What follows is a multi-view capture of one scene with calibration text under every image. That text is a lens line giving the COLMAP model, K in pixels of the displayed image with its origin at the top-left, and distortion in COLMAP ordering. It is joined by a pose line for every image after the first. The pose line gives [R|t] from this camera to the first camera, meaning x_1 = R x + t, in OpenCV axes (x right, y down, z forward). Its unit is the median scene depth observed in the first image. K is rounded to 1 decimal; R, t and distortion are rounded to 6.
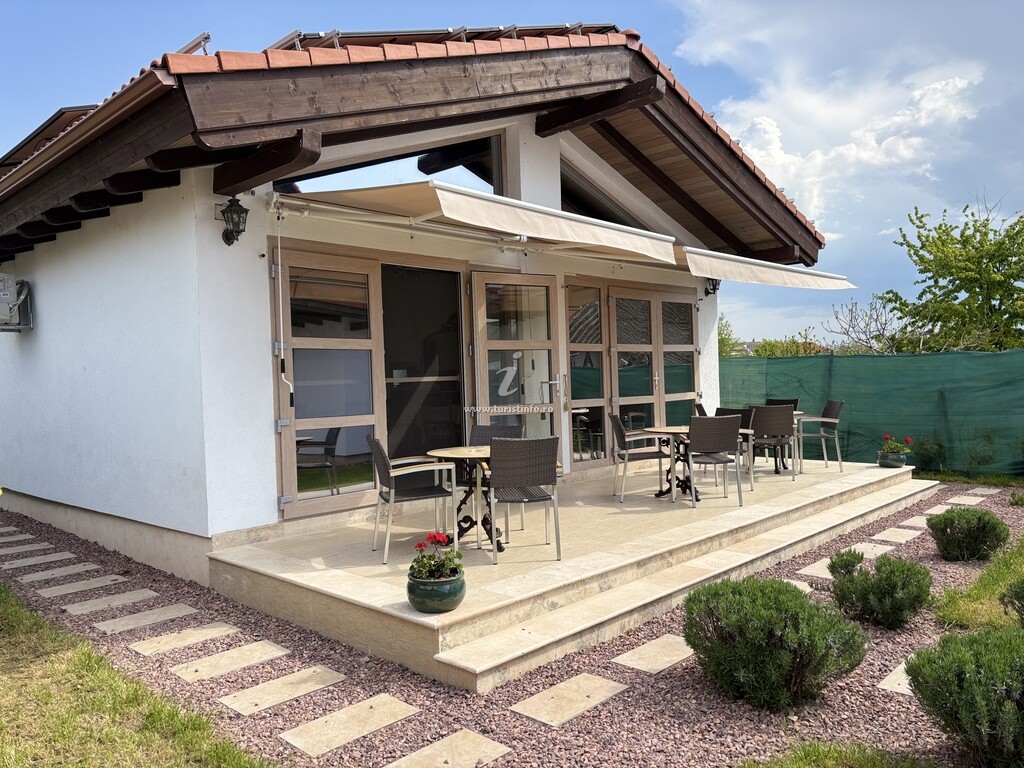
lens RADIAL K [[793.7, 0, 512.0], [0, 793.7, 384.0], [0, 0, 1]] dist [0.005379, 0.009562]
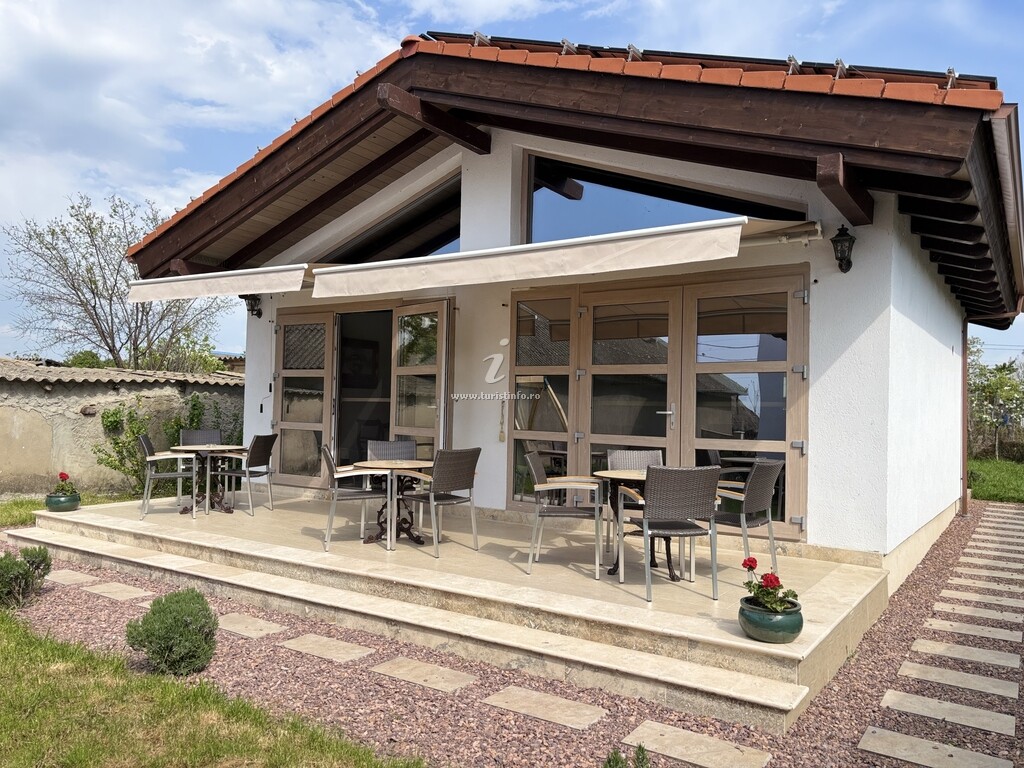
lens RADIAL K [[793.7, 0, 512.0], [0, 793.7, 384.0], [0, 0, 1]] dist [0.005379, 0.009562]
pose [[0.148316, 0.006051, -0.988921, 1.195039], [-0.031666, 0.999498, 0.001367, -0.040780], [0.988433, 0.031112, 0.148433, 1.066455]]
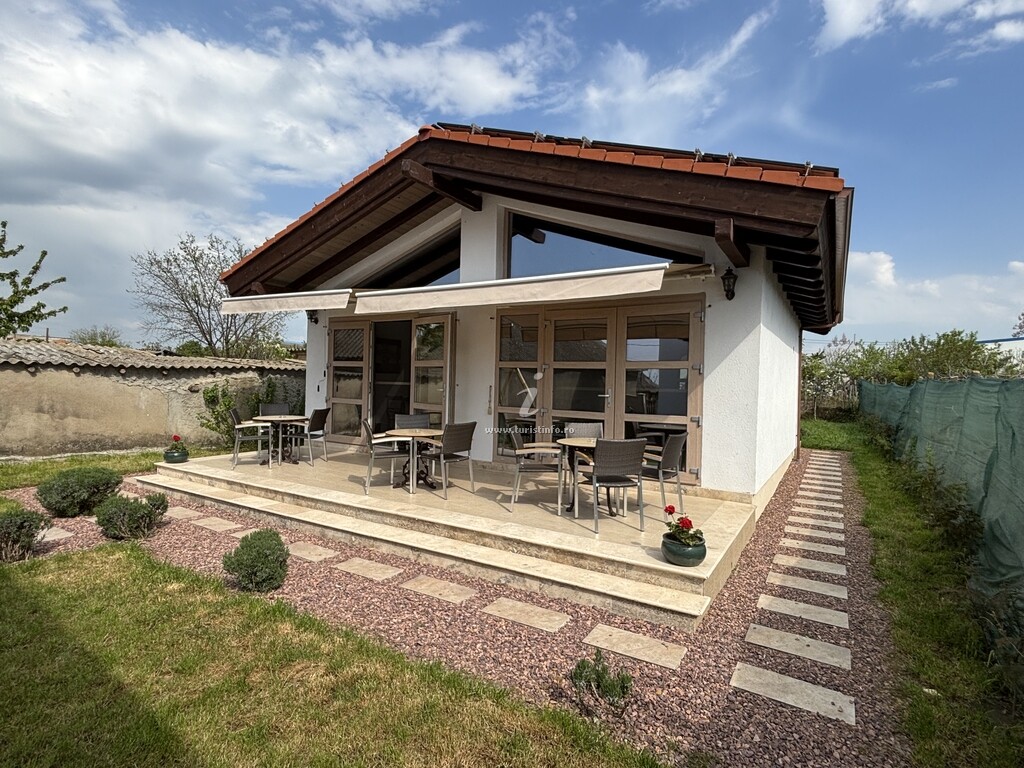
lens RADIAL K [[540.1, 0, 517.1], [0, 540.1, 379.7], [0, 0, 1]] dist [-0.010346, -0.002716]
pose [[0.198027, 0.037569, -0.979476, 1.159185], [-0.035722, 0.998878, 0.031091, -0.062719], [0.979545, 0.028832, 0.199147, 1.056898]]
